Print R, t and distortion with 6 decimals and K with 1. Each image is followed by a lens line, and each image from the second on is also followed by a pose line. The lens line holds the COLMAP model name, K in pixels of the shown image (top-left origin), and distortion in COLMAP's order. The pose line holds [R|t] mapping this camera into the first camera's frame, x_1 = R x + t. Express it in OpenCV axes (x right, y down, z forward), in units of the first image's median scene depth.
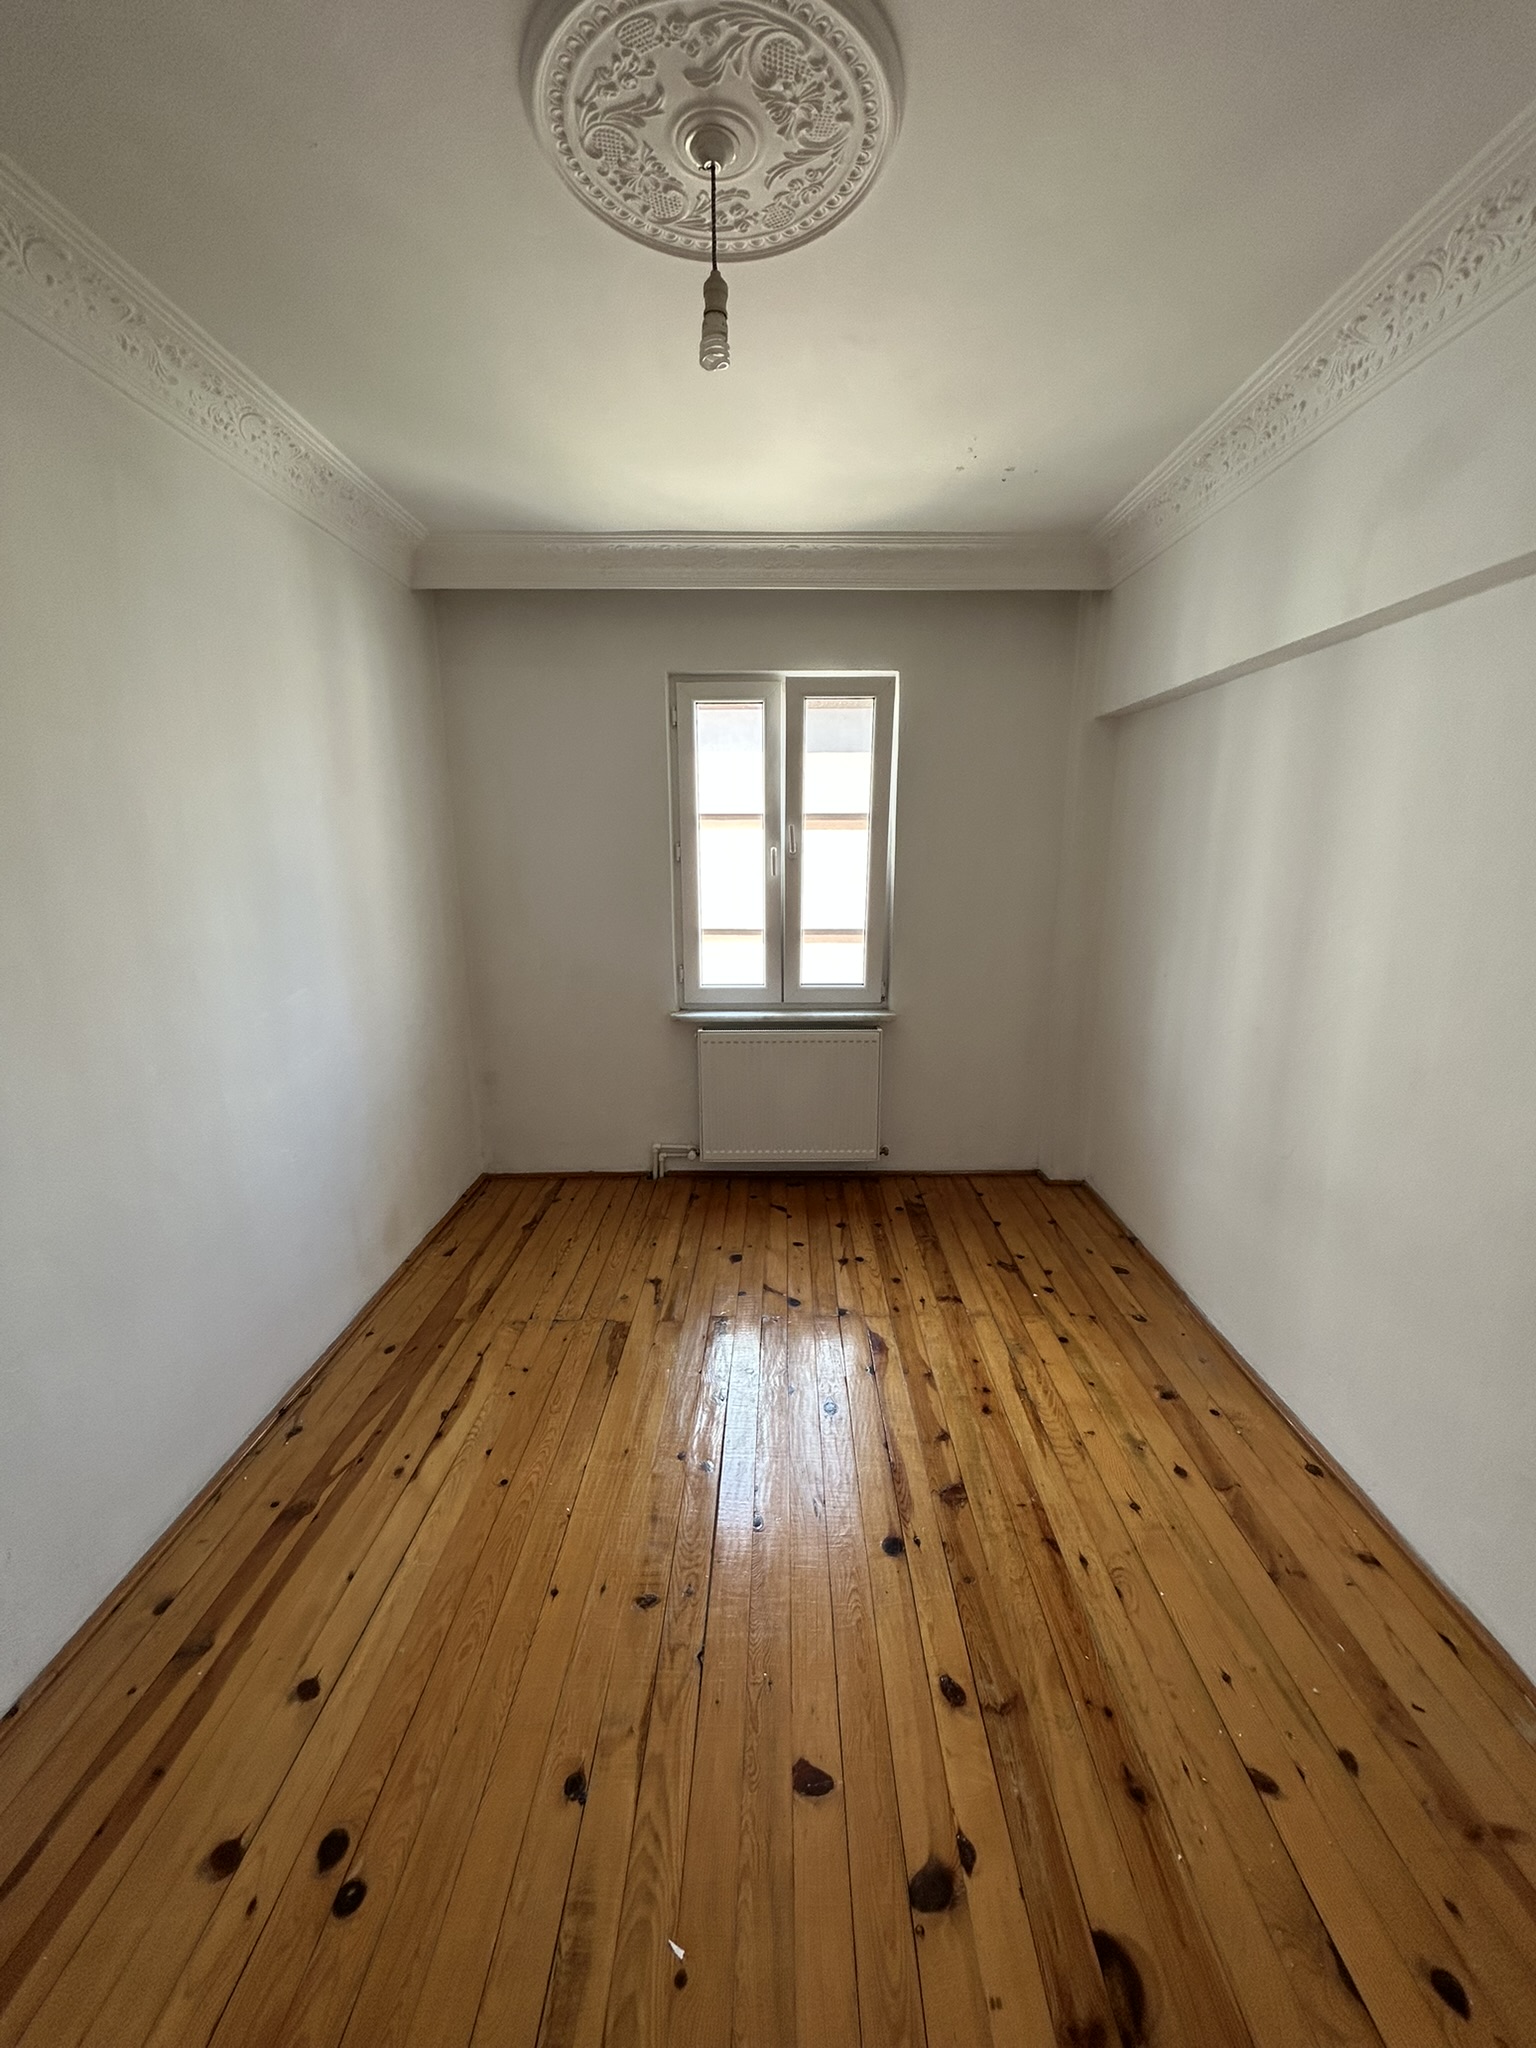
lens RADIAL K [[824.7, 0, 766.5], [0, 824.7, 1023.3], [0, 0, 1]] dist [0.001321, 0.000845]
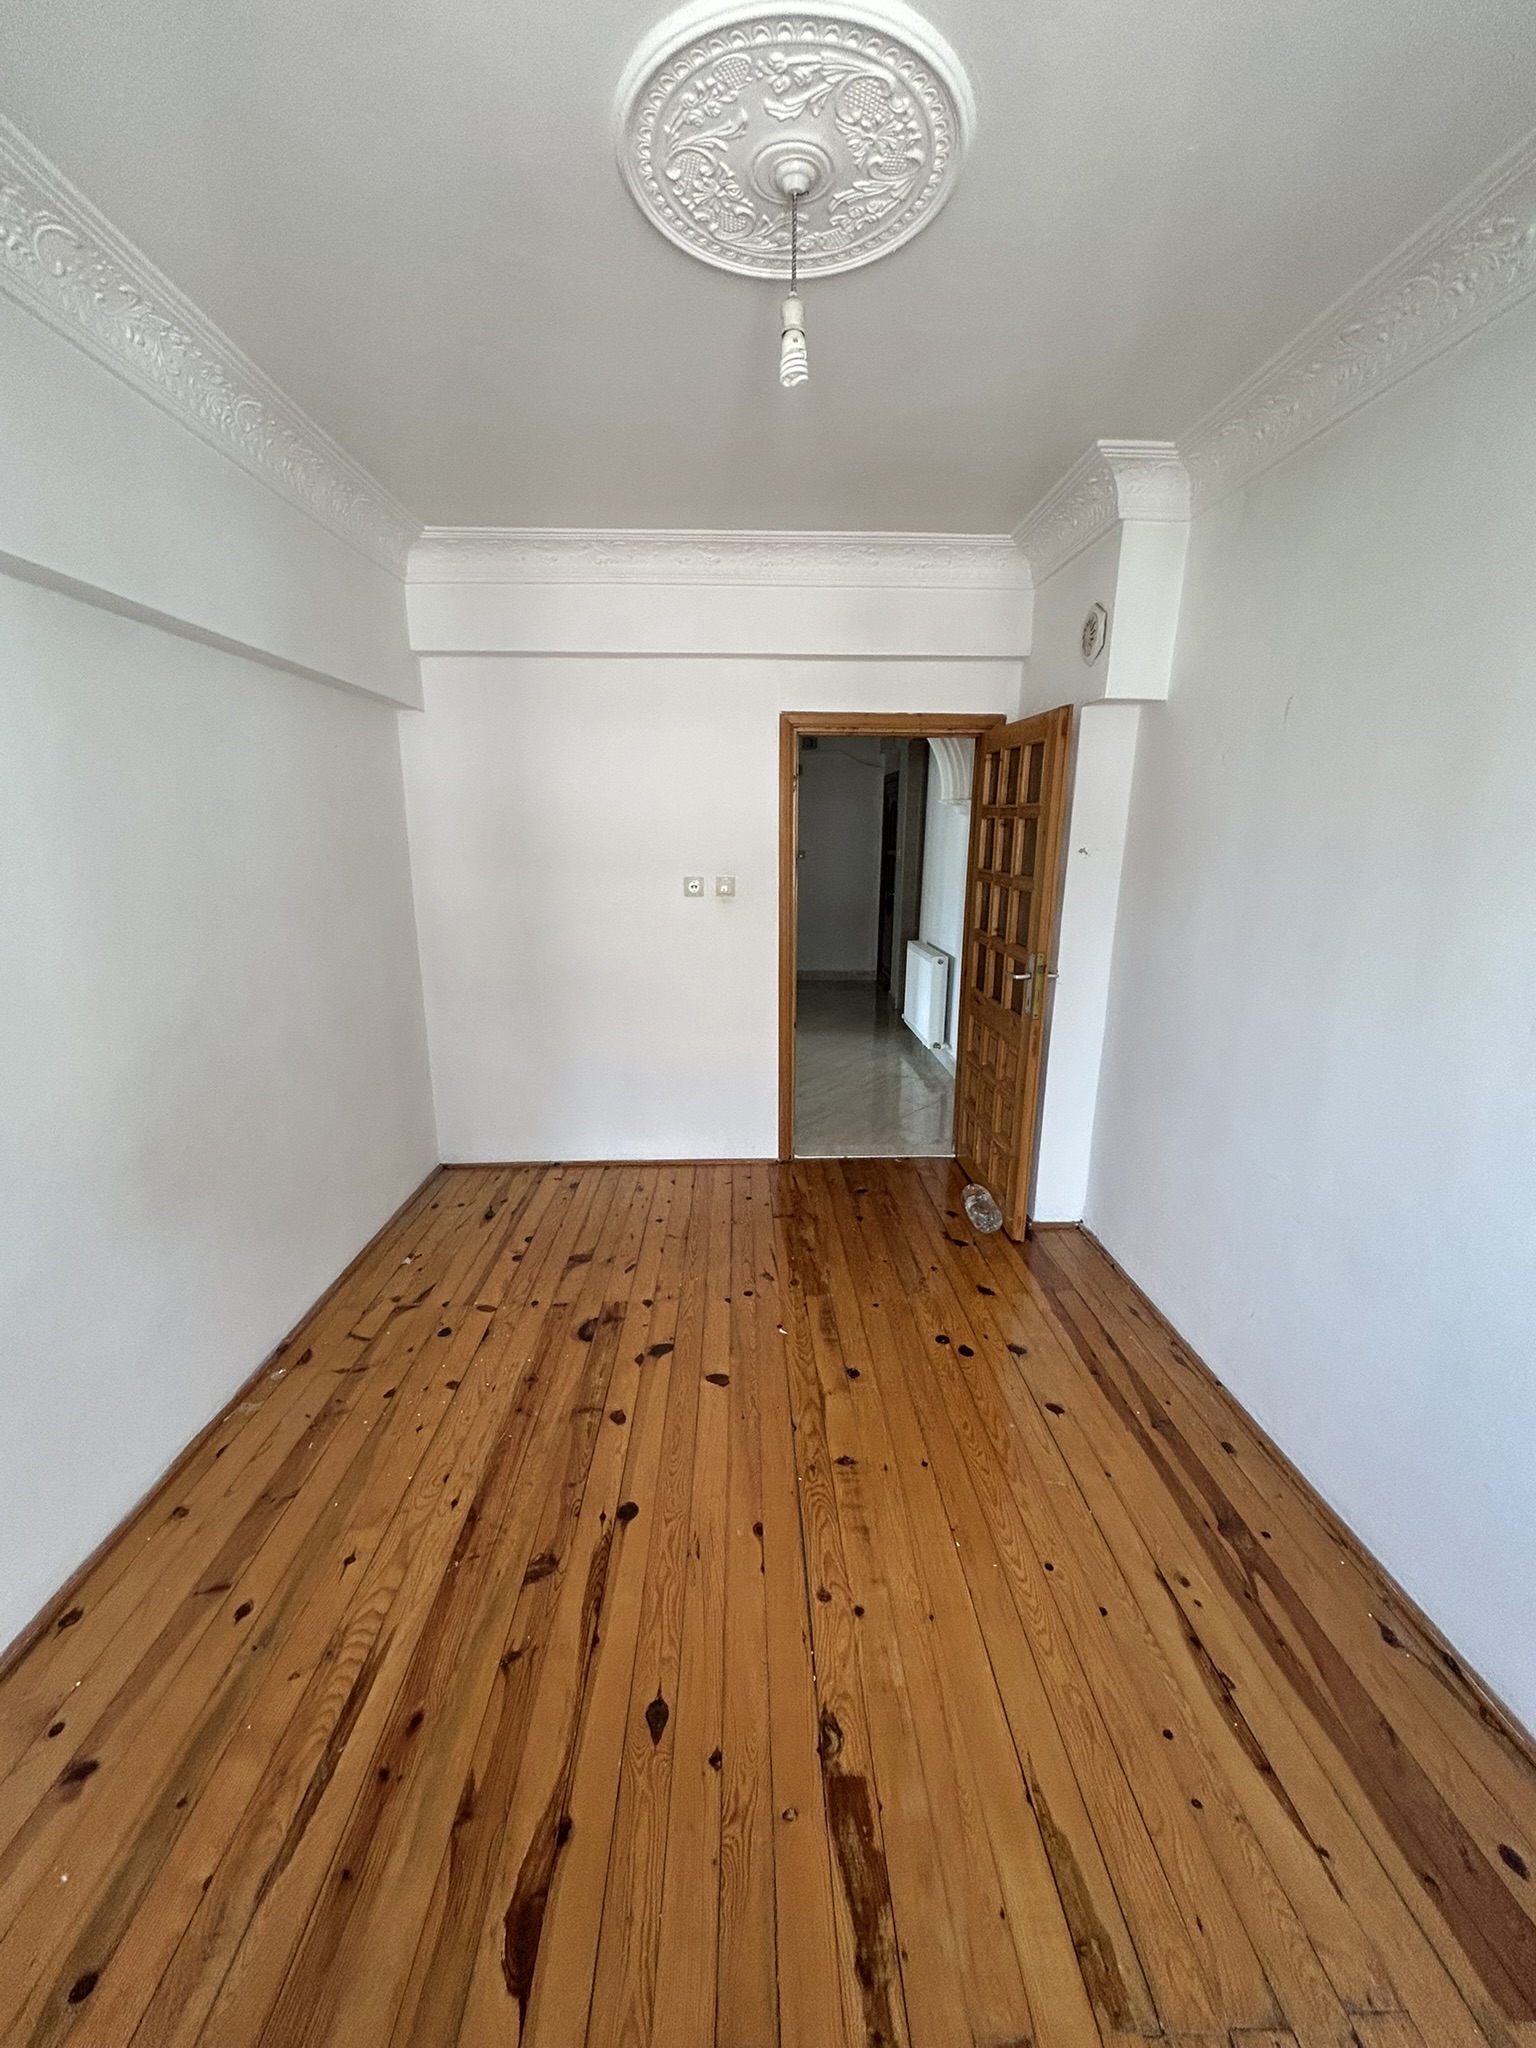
lens RADIAL K [[824.7, 0, 766.5], [0, 824.7, 1023.3], [0, 0, 1]] dist [0.001321, 0.000845]
pose [[-0.998788, 0.005986, -0.048862, 0.025492], [-0.016232, 0.897020, 0.441691, -0.384771], [0.046474, 0.441949, -0.895836, 1.669666]]
